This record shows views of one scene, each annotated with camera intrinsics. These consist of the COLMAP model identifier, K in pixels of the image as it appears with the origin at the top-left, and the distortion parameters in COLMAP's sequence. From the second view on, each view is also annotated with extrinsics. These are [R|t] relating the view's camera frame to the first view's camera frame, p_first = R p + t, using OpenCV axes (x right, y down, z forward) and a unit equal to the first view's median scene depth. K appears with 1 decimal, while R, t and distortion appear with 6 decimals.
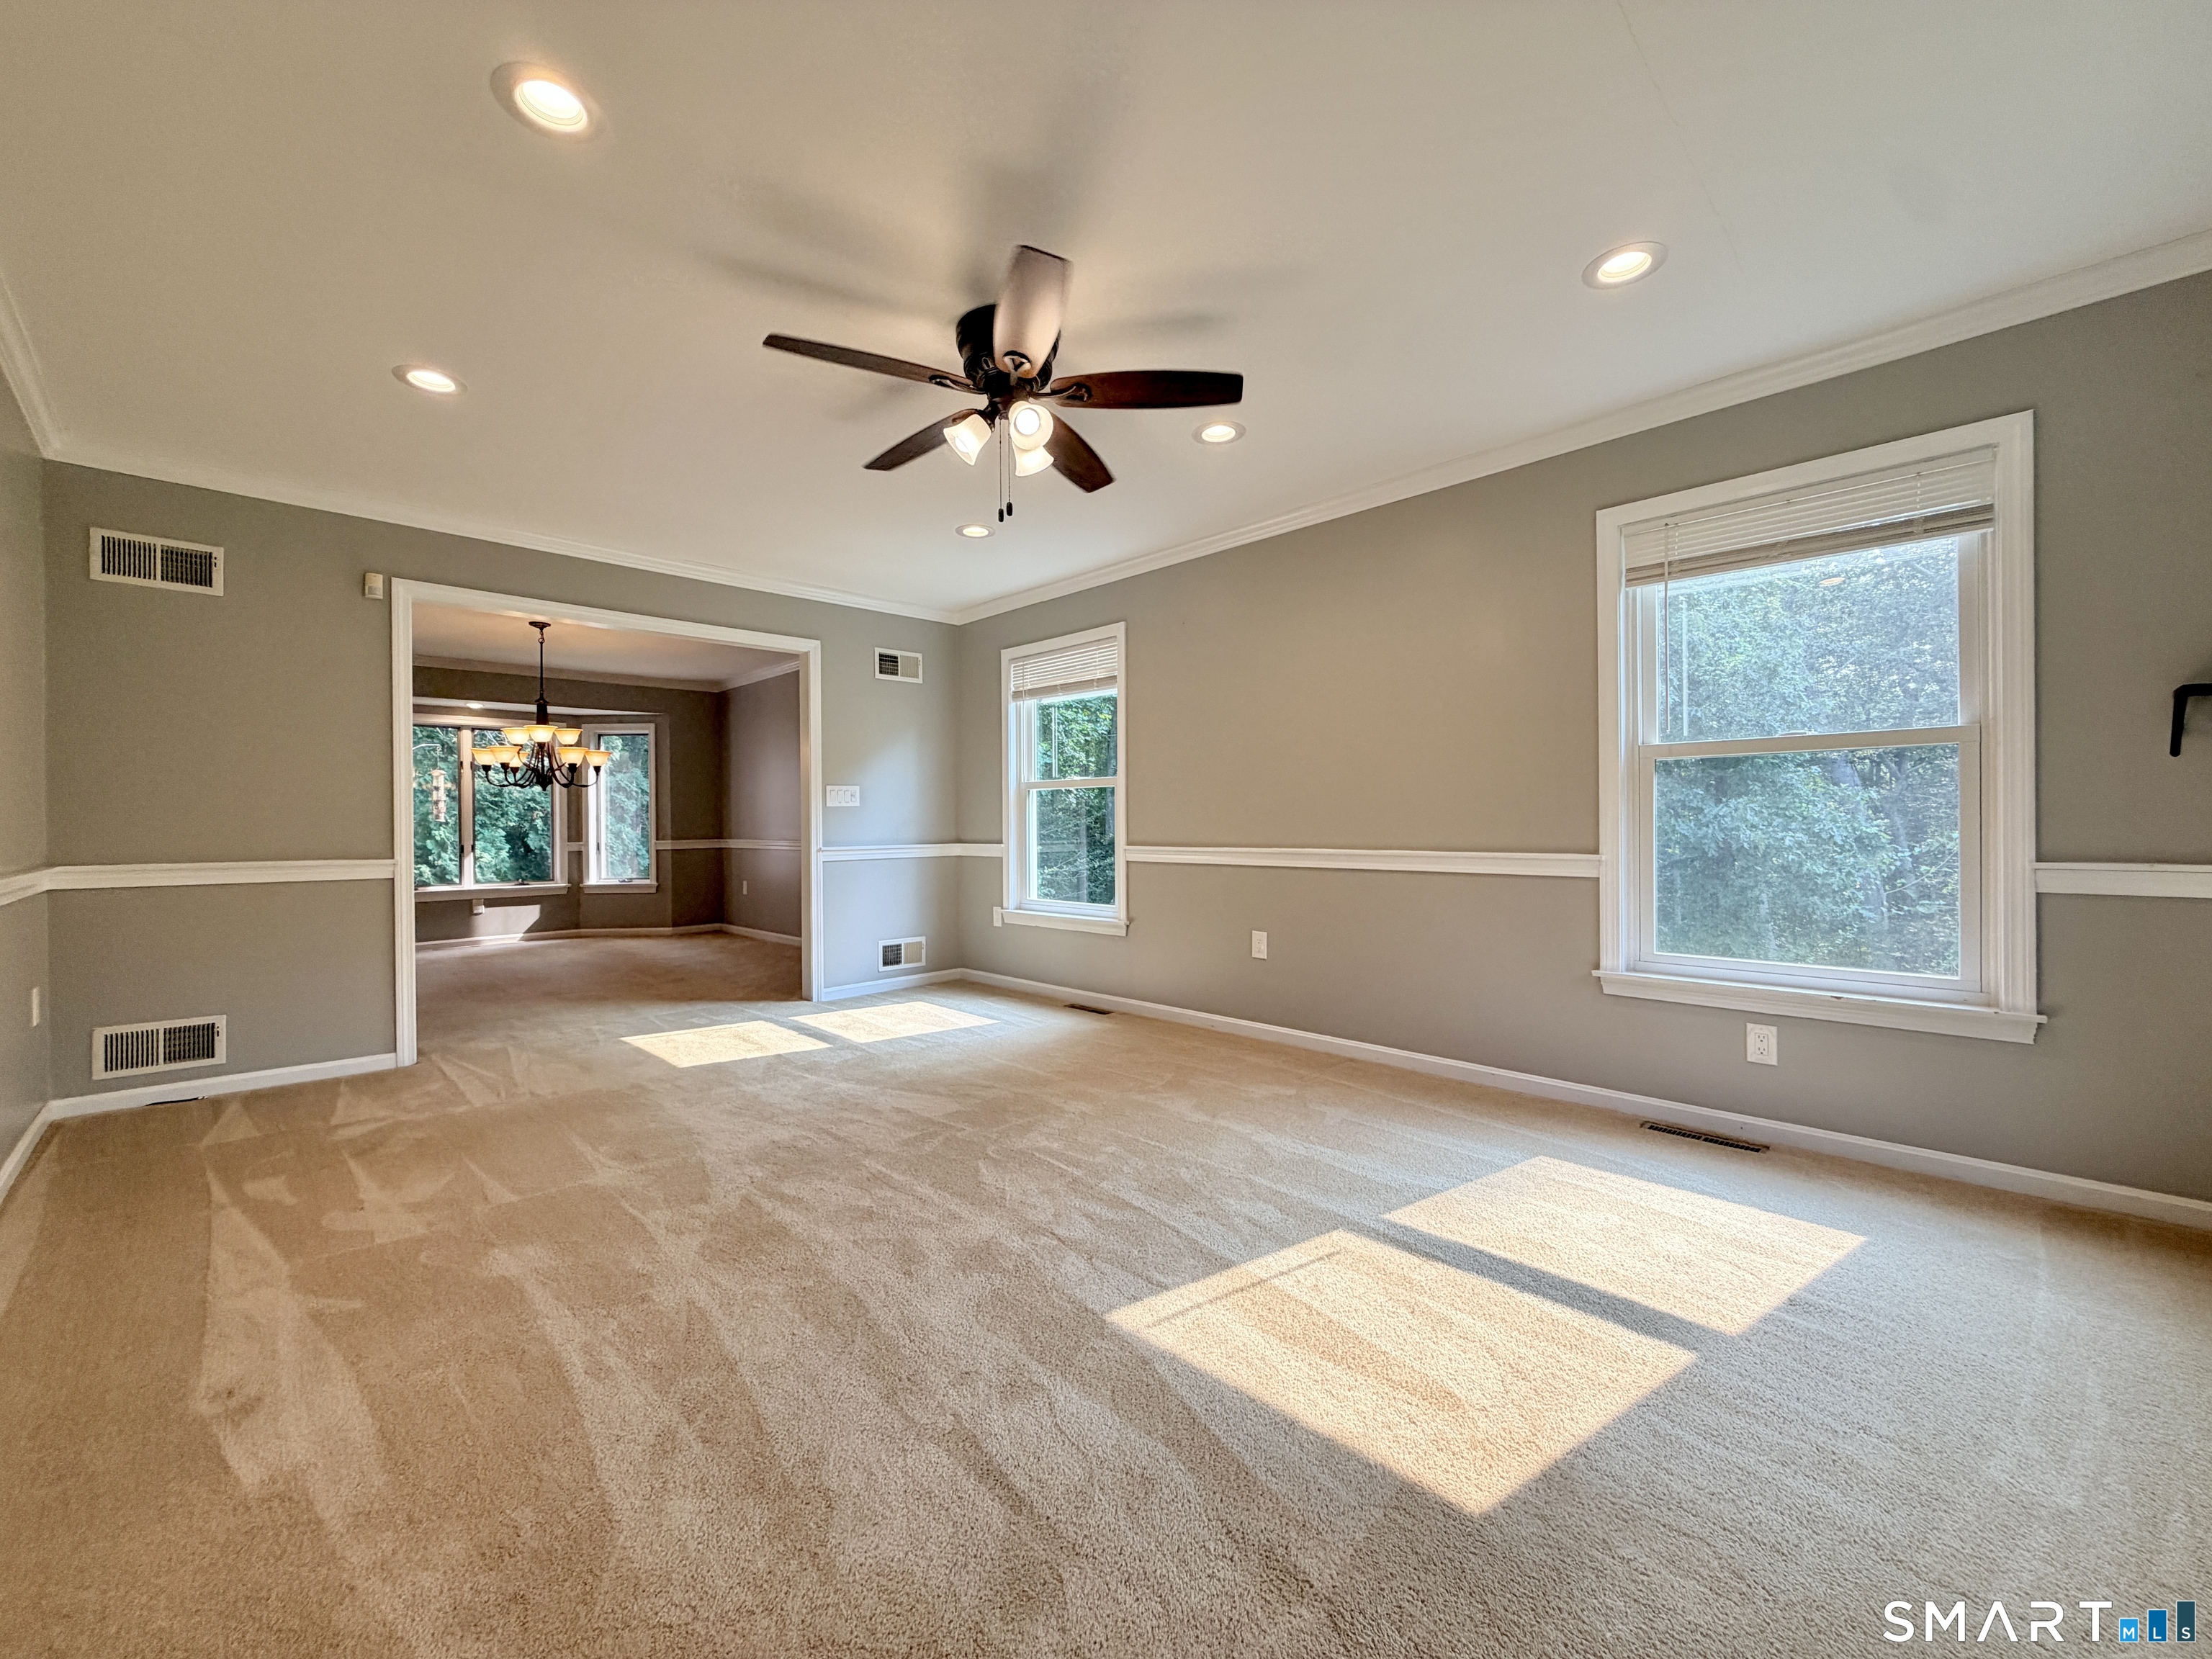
lens RADIAL K [[997.2, 0, 1106.0], [0, 997.2, 829.5], [0, 0, 1]] dist [0.001091, 0.000113]
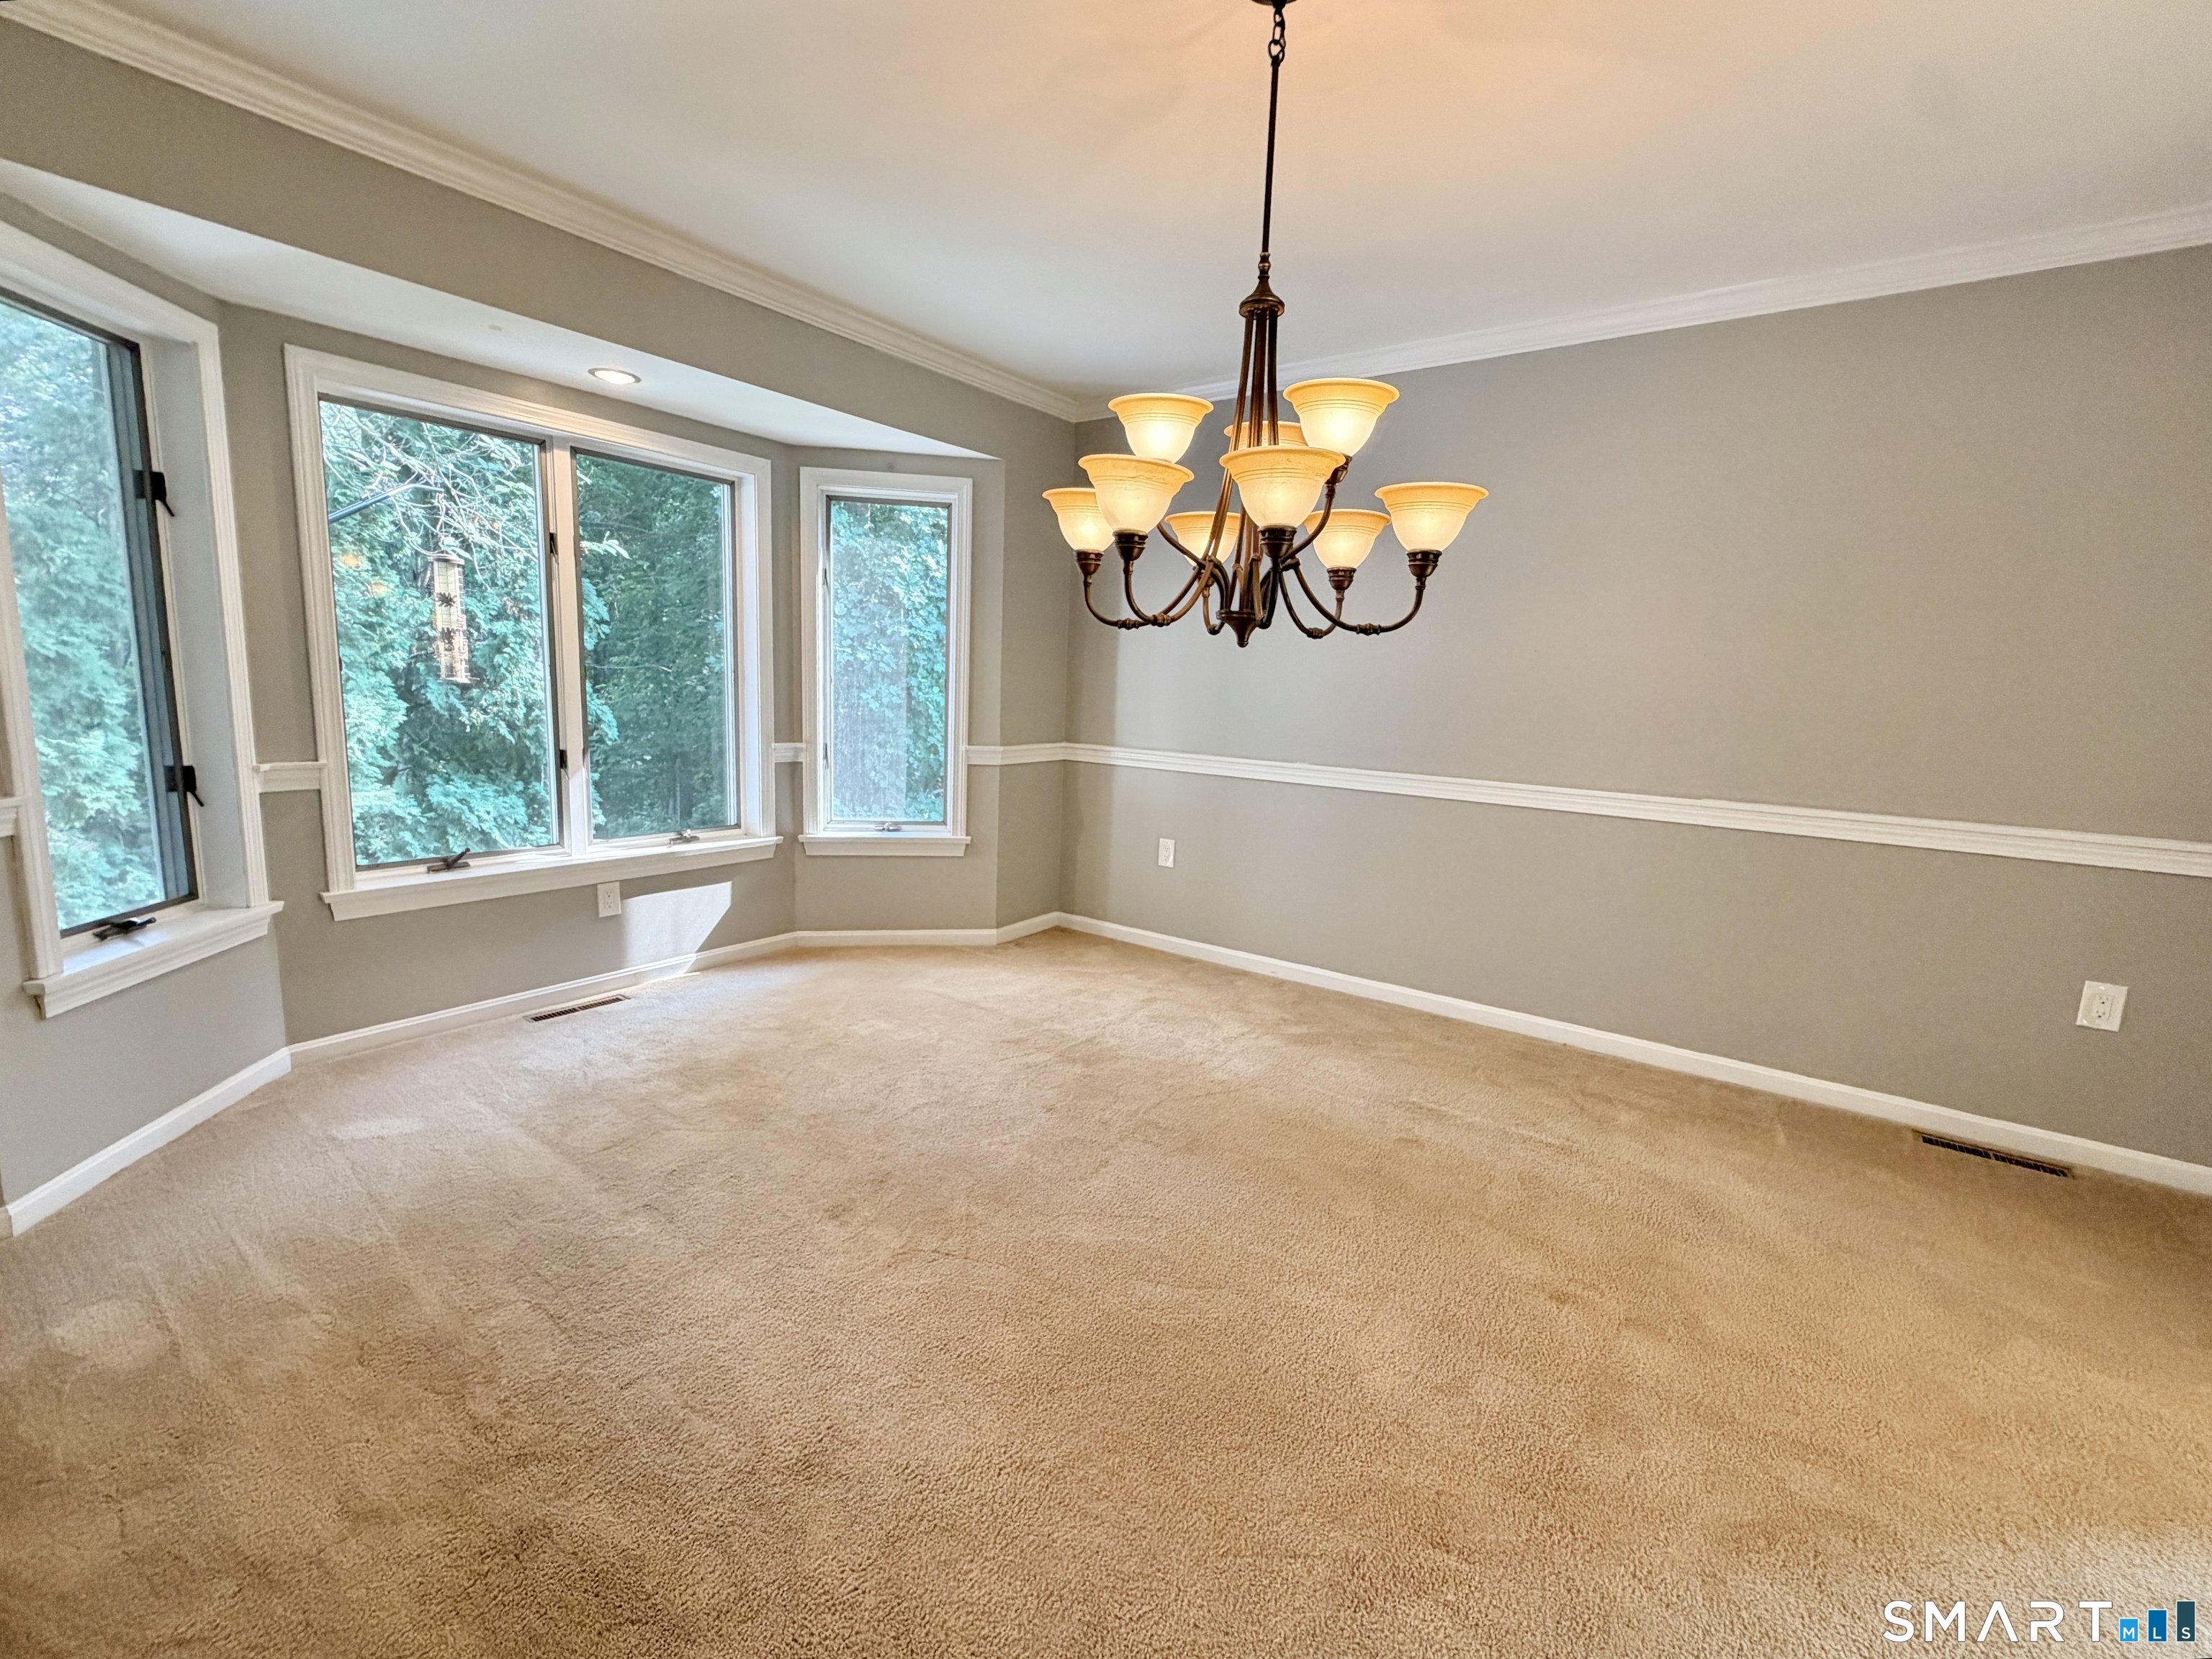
lens RADIAL K [[997.2, 0, 1106.0], [0, 997.2, 829.5], [0, 0, 1]] dist [0.001091, 0.000113]
pose [[0.976900, 0.015613, 0.213127, -0.485745], [-0.047254, 0.988422, 0.144187, -0.019904], [-0.208408, -0.150927, 0.966327, 0.532583]]
